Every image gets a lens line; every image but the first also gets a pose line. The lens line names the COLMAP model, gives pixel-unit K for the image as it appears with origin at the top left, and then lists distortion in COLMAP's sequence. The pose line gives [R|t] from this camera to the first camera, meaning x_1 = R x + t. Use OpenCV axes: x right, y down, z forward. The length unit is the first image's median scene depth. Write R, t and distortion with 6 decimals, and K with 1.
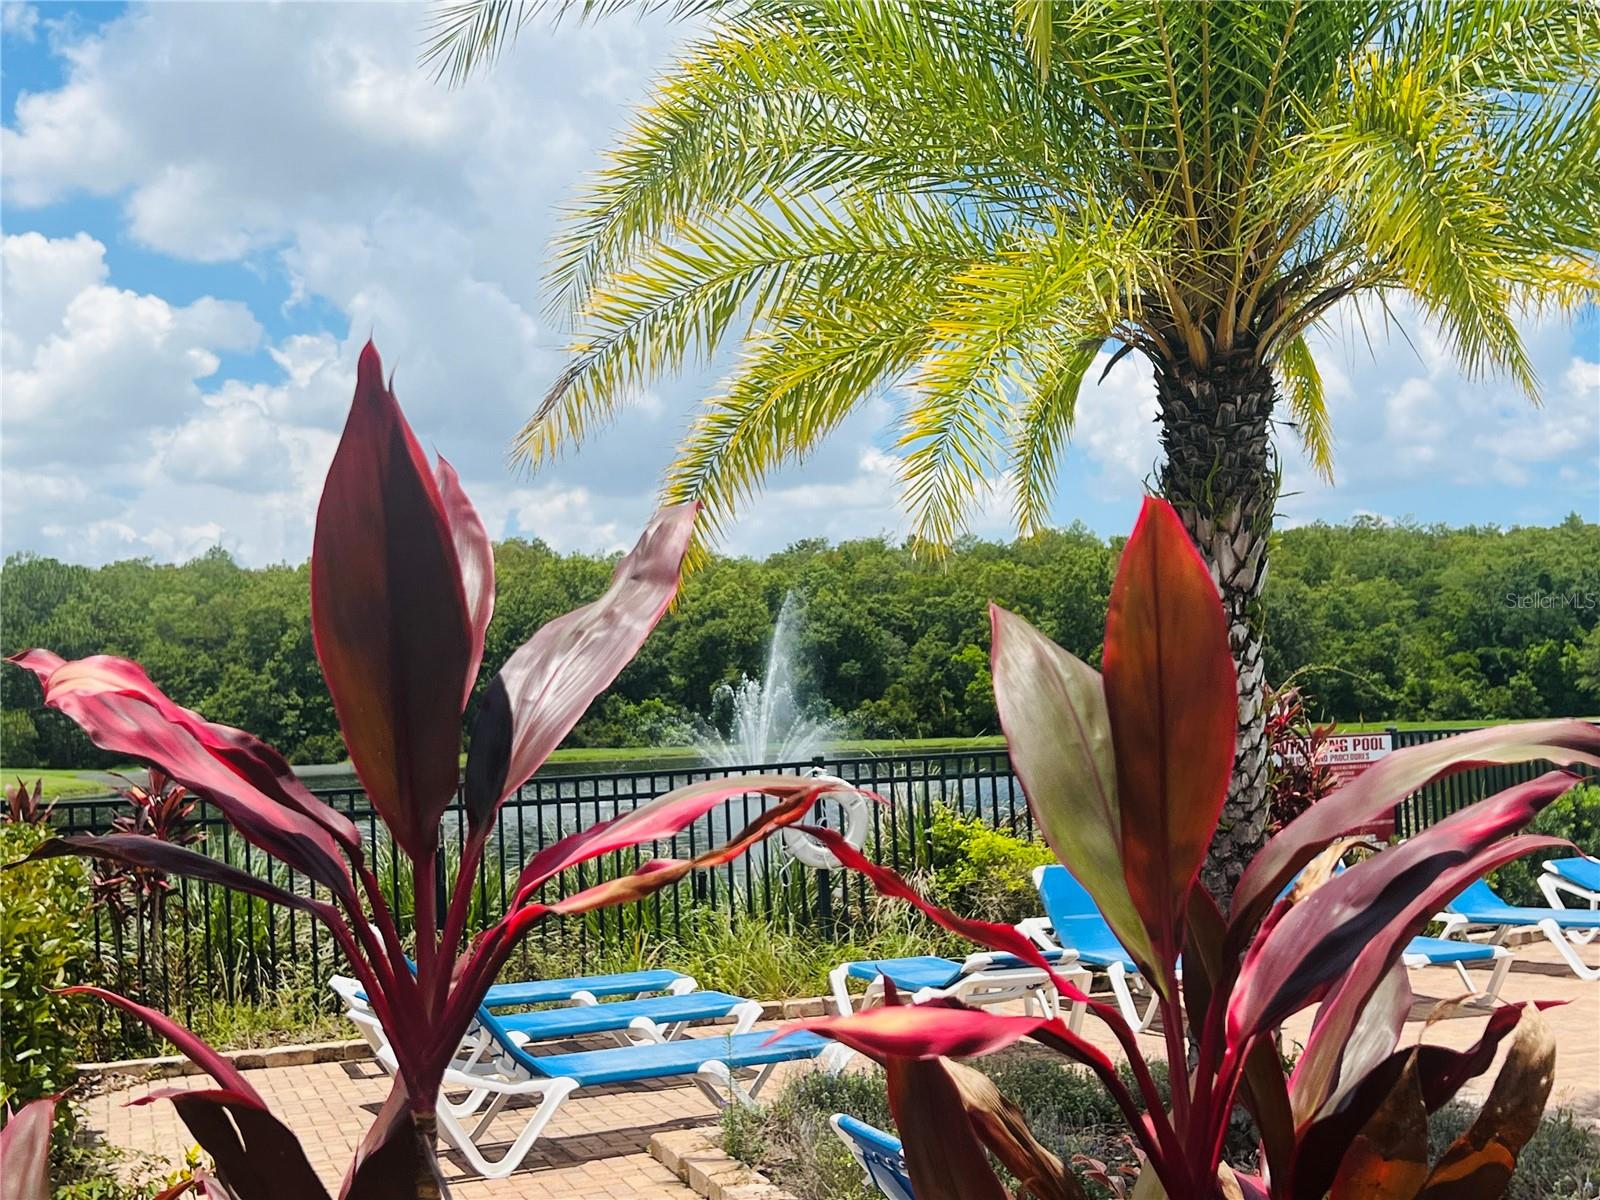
lens RADIAL K [[2072.2, 0, 796.2], [0, 2072.2, 591.3], [0, 0, 1]] dist [0.130563, 0.000000]
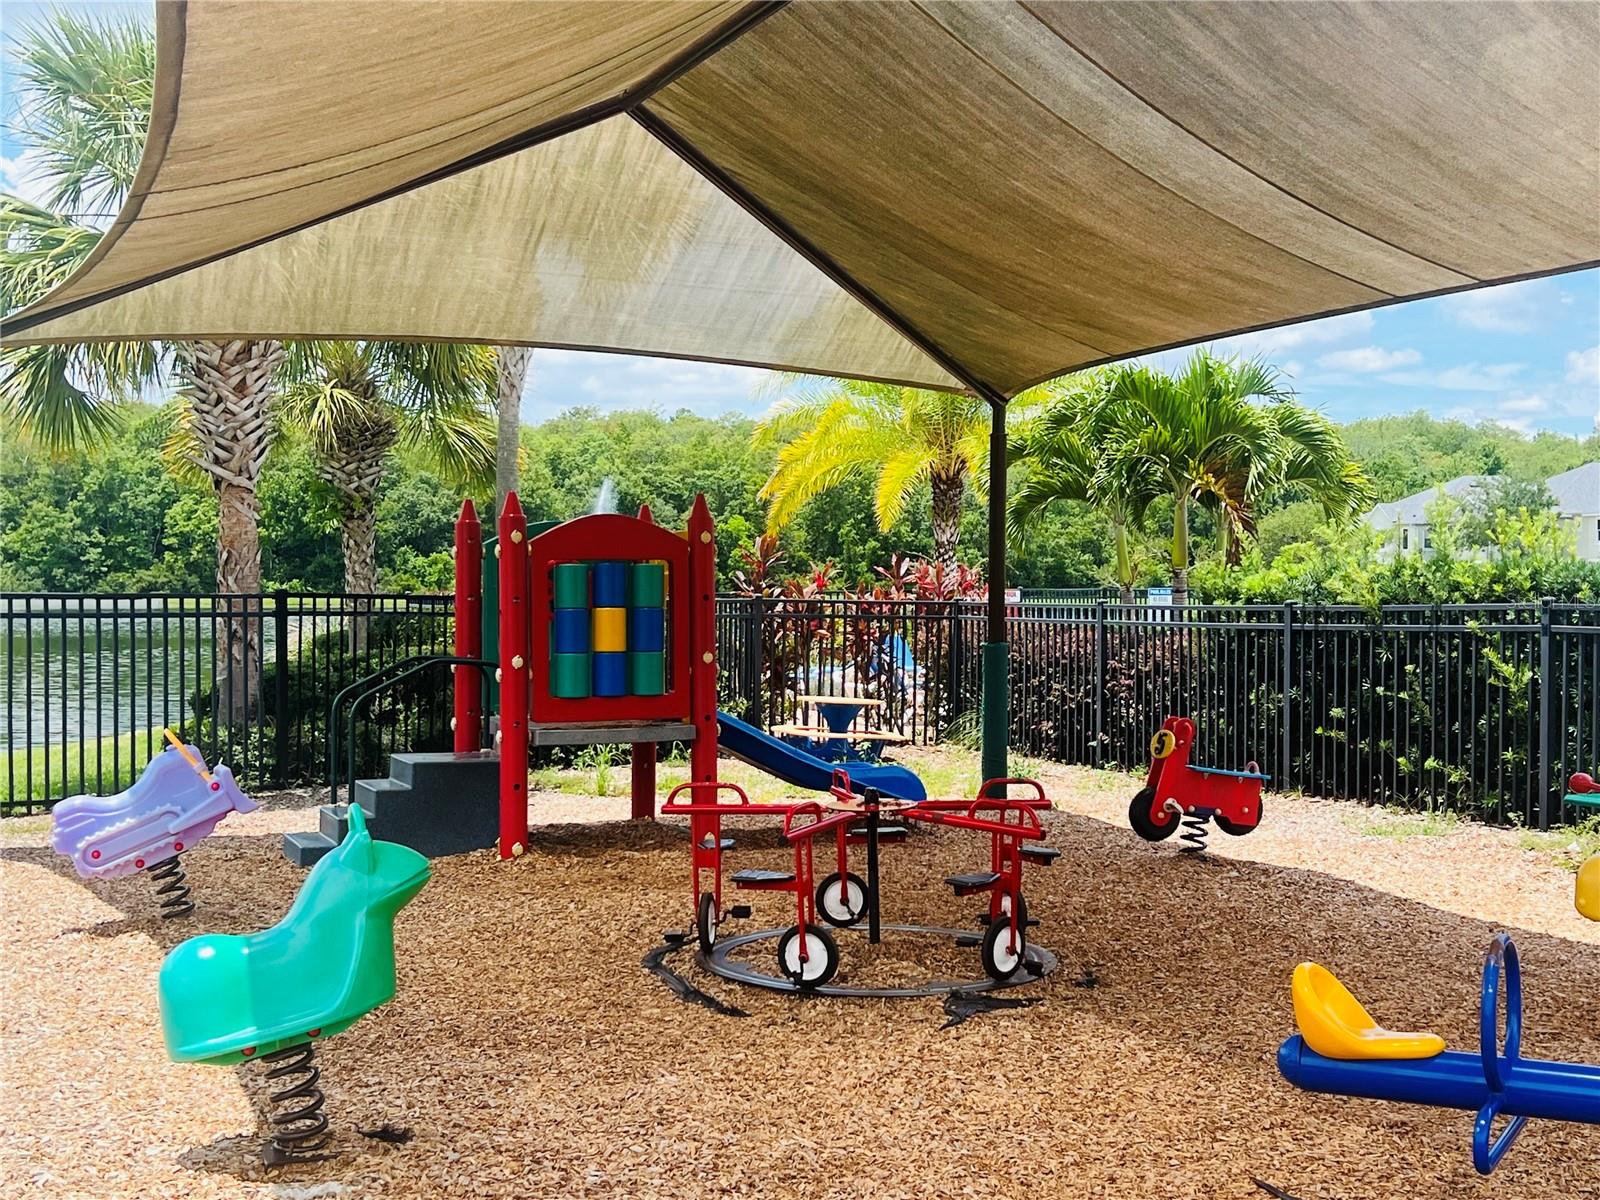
lens RADIAL K [[2072.2, 0, 798.3], [0, 2072.2, 604.1], [0, 0, 1]] dist [0.130563, 0.000000]
pose [[0.991298, 0.037187, 0.126275, -0.020596], [-0.046233, 0.996512, 0.069477, -0.005368], [-0.123251, -0.074711, 0.989559, -0.104194]]
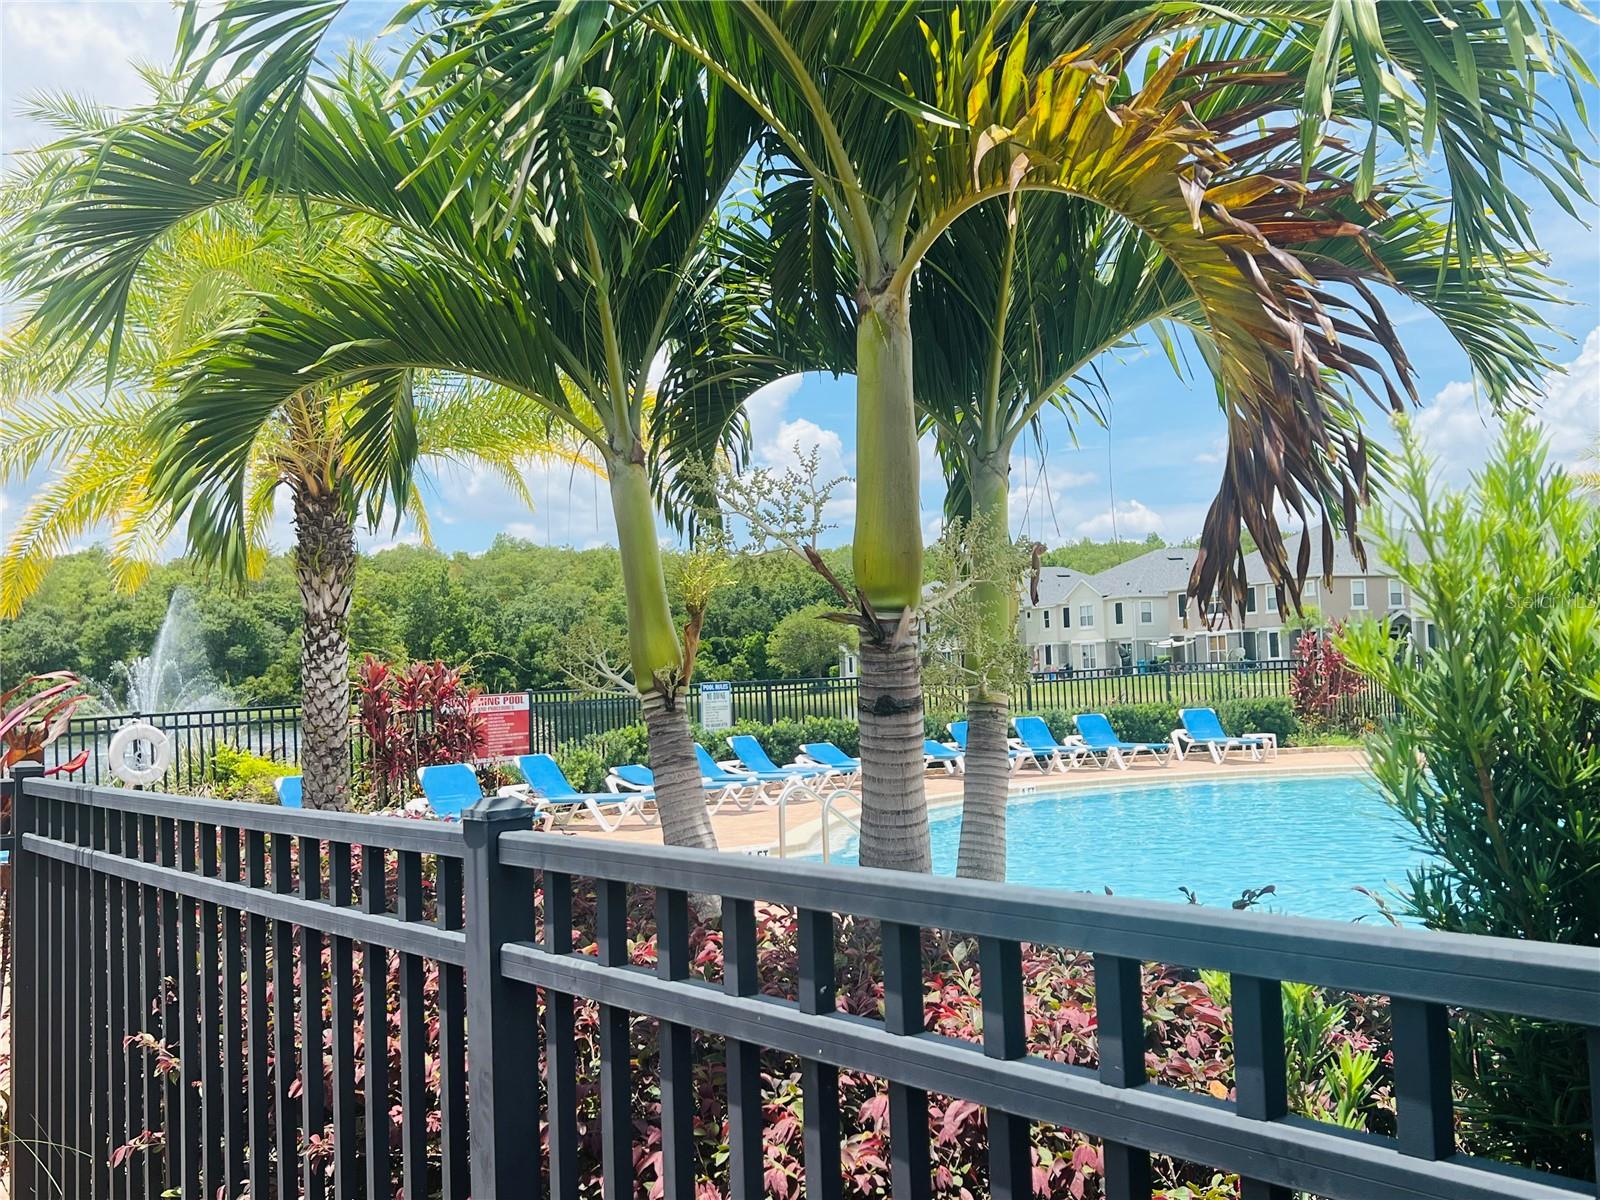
lens RADIAL K [[1589.2, 0, 815.1], [0, 1589.2, 599.4], [0, 0, 1]] dist [-0.002720, 0.000000]
pose [[0.932240, 0.014262, 0.361560, 0.003935], [-0.015738, 0.999875, 0.001140, -0.000916], [-0.361499, -0.006753, 0.932348, -0.020311]]
